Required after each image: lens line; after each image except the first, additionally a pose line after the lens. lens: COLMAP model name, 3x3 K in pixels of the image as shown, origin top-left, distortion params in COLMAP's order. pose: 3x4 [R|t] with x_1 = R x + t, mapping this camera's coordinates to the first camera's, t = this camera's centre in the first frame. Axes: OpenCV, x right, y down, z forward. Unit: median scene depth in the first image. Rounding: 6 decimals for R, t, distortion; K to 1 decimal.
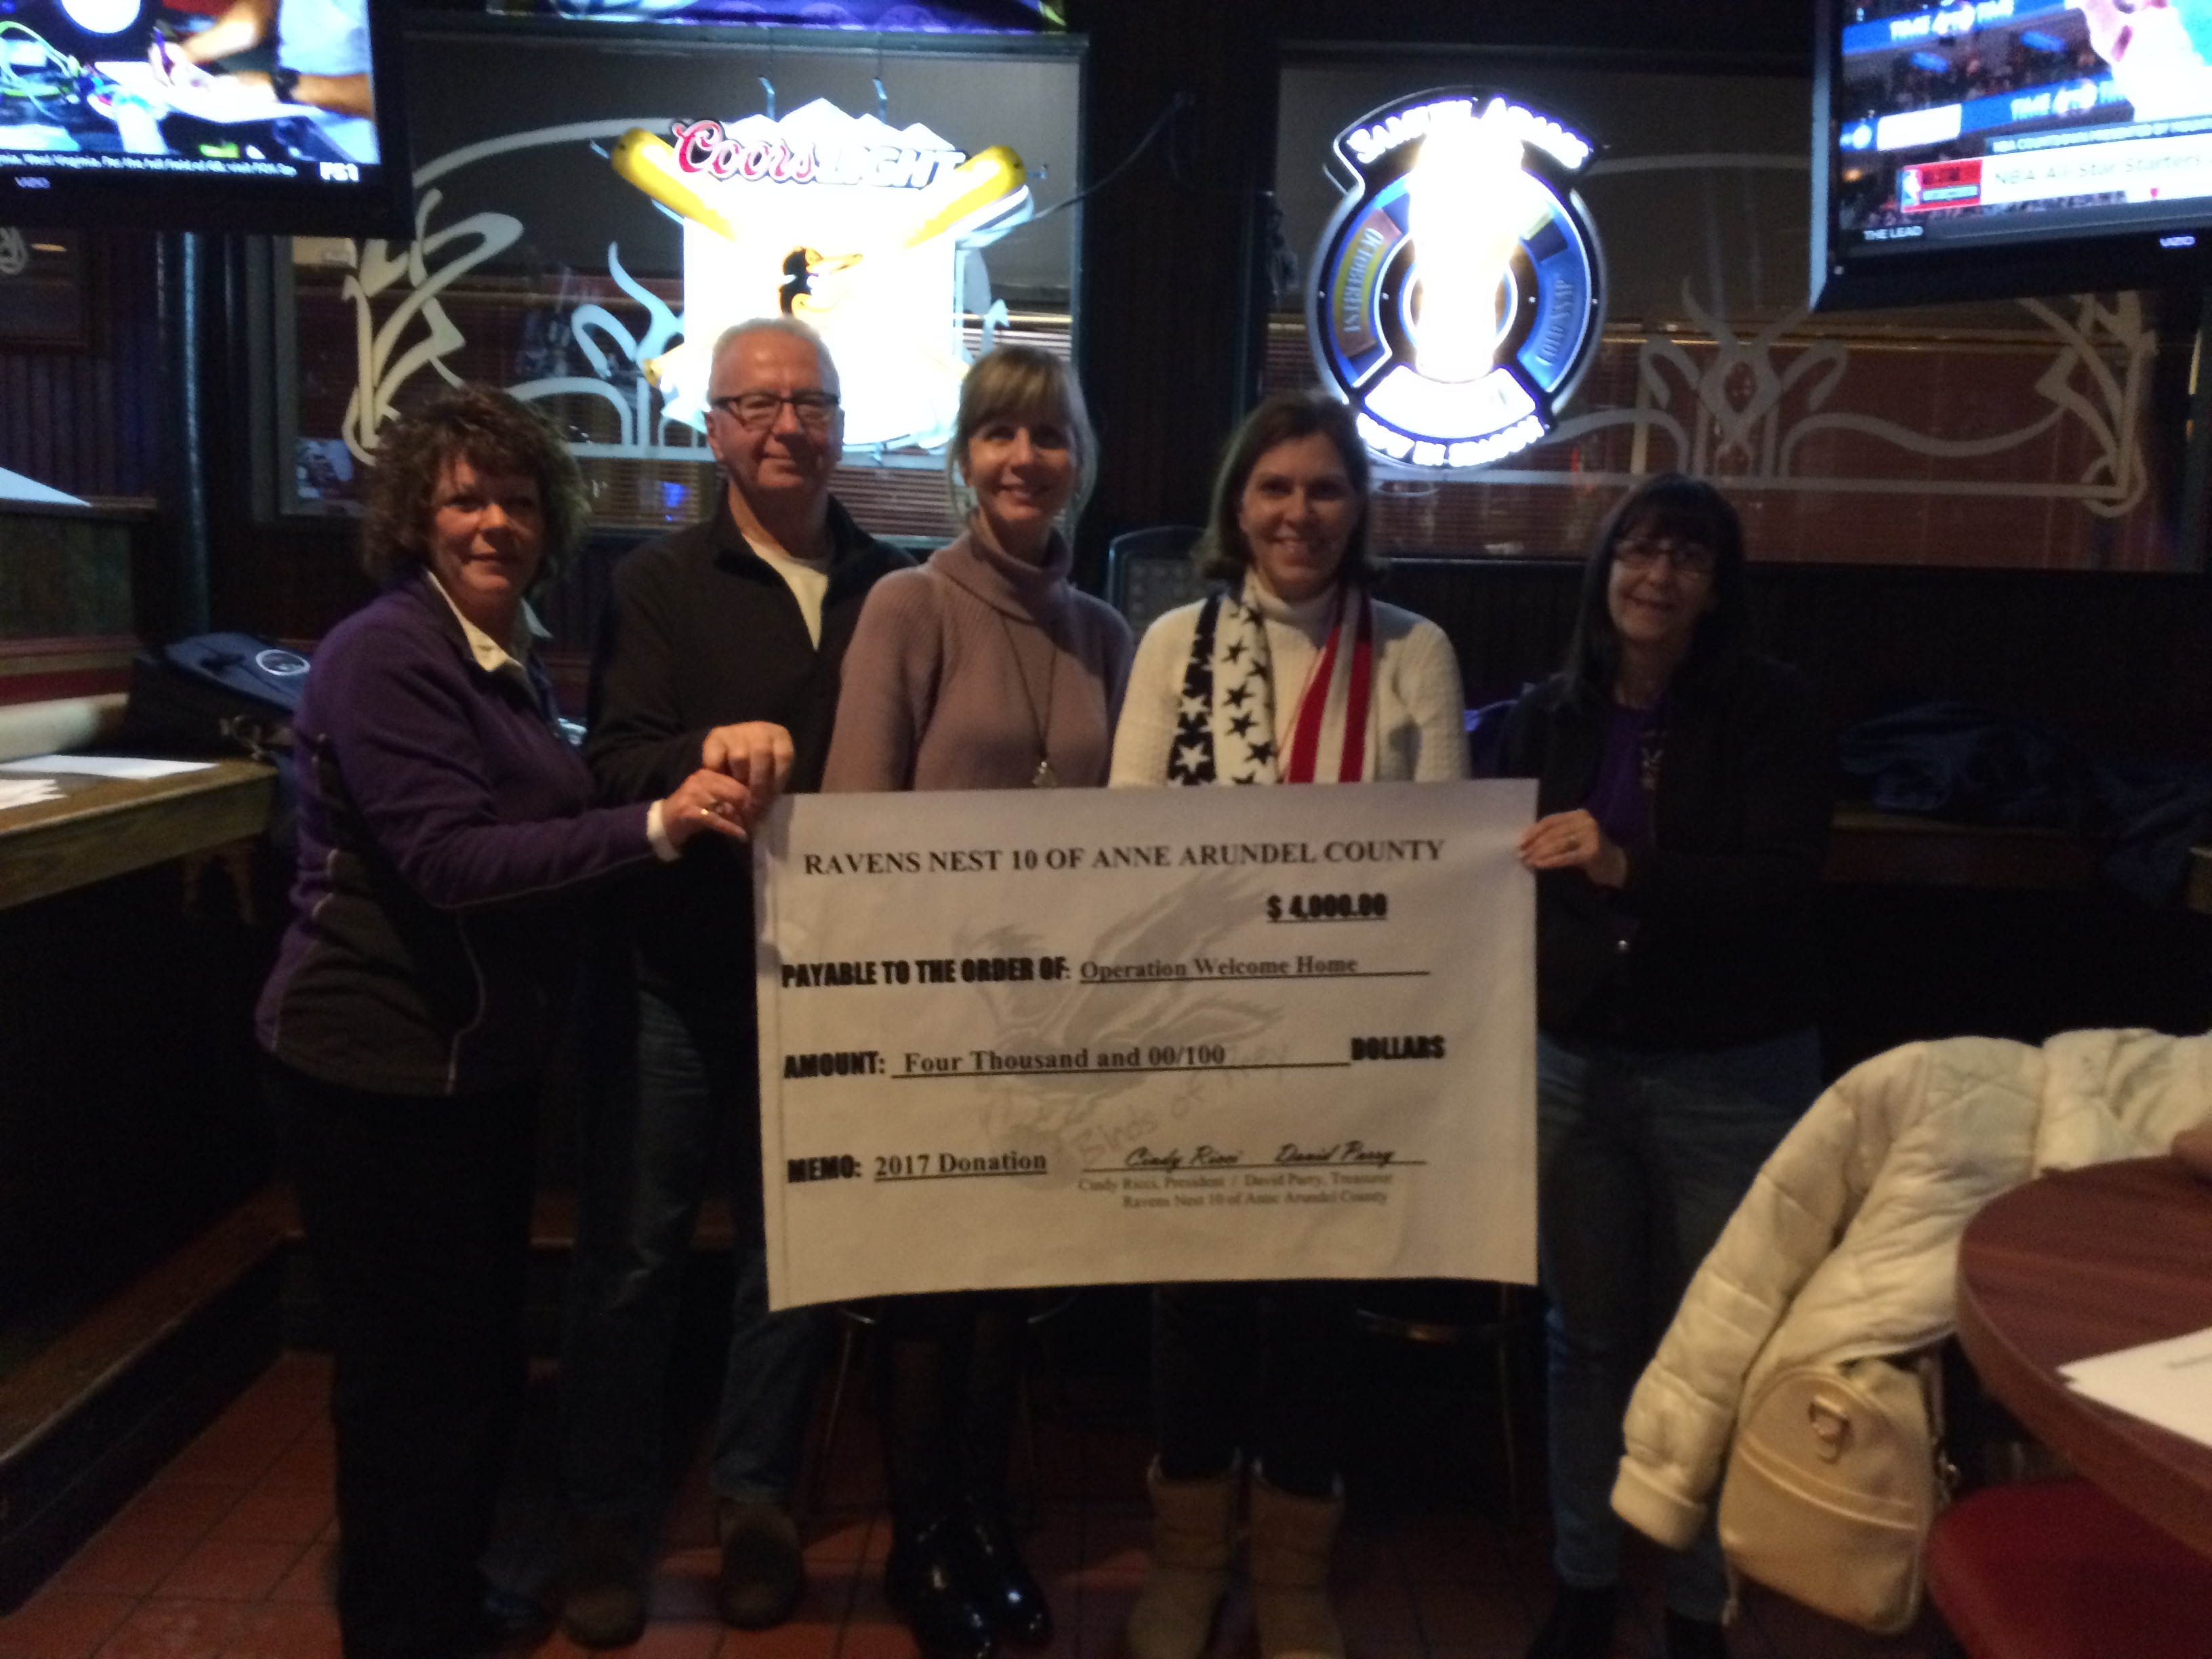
lens RADIAL K [[2059.6, 0, 1106.0], [0, 2059.6, 829.5], [0, 0, 1]] dist [0.142334, -0.234545]
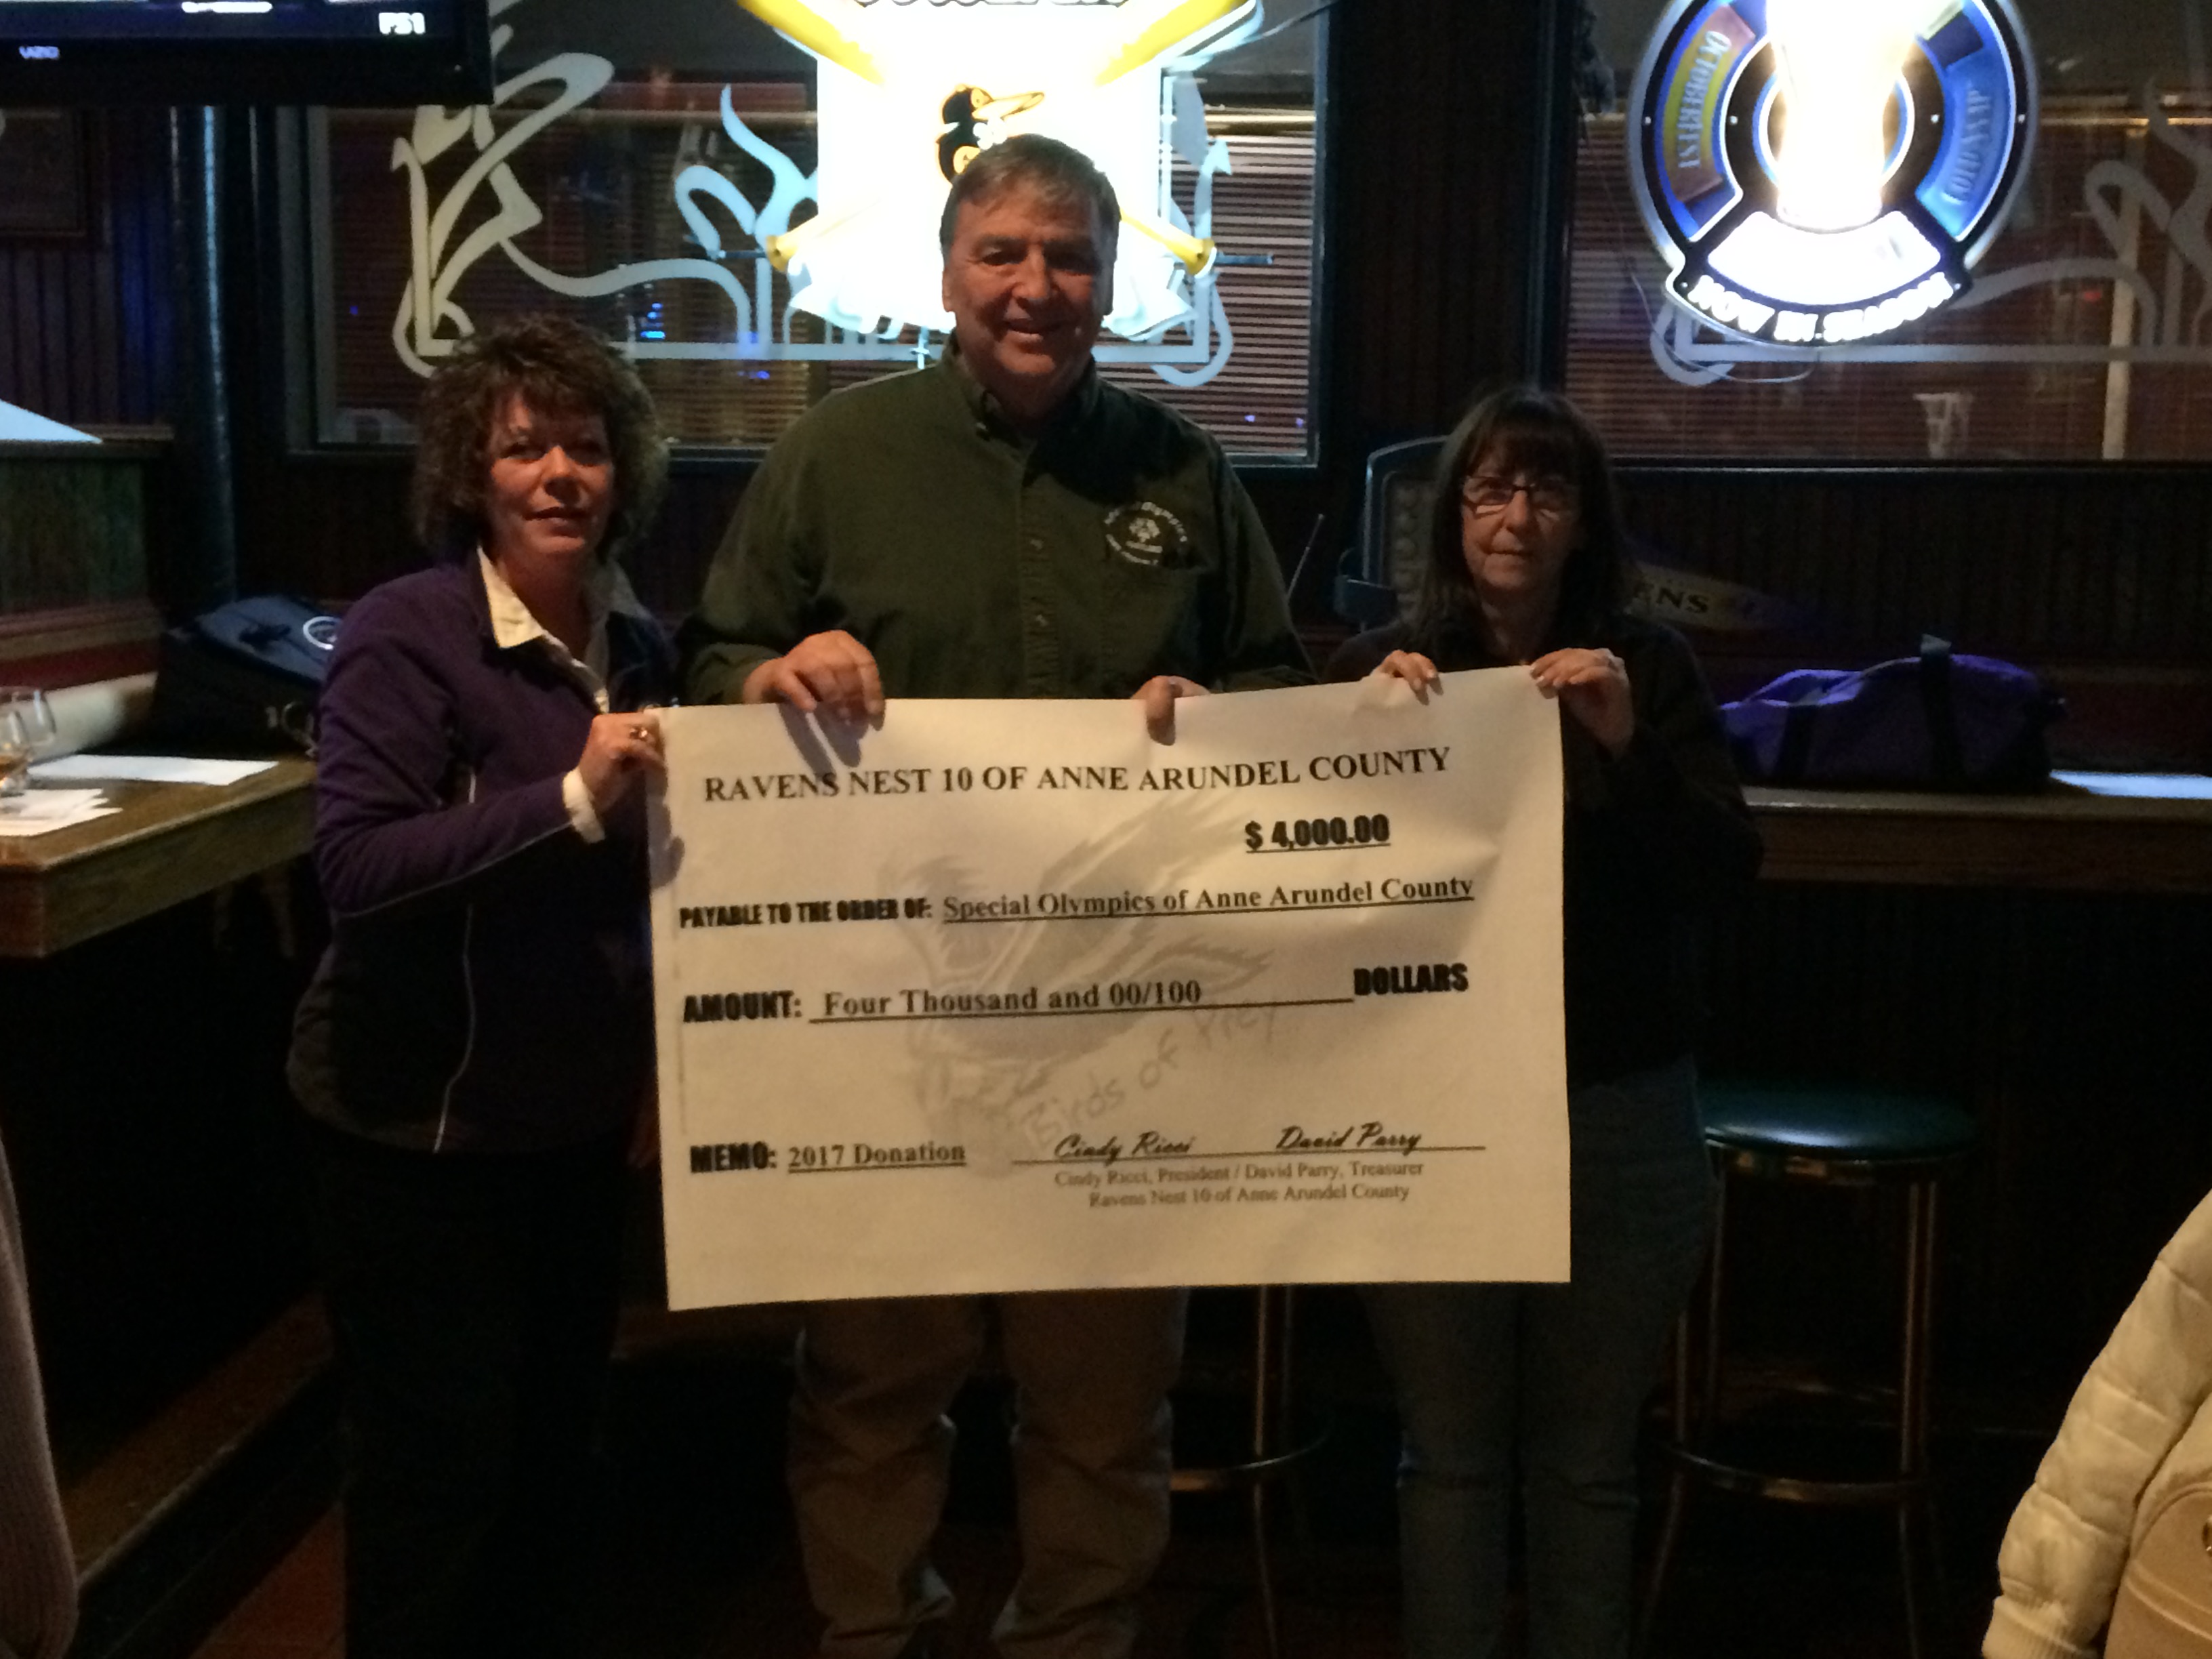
lens RADIAL K [[3141.1, 0, 1031.7], [0, 3141.1, 828.3], [0, 0, 1]] dist [0.095631, -0.004367]
pose [[0.994594, -0.008603, -0.103485, -0.002107], [0.009802, 0.999891, 0.011082, -0.015147], [0.103378, -0.012036, 0.994569, -0.172128]]
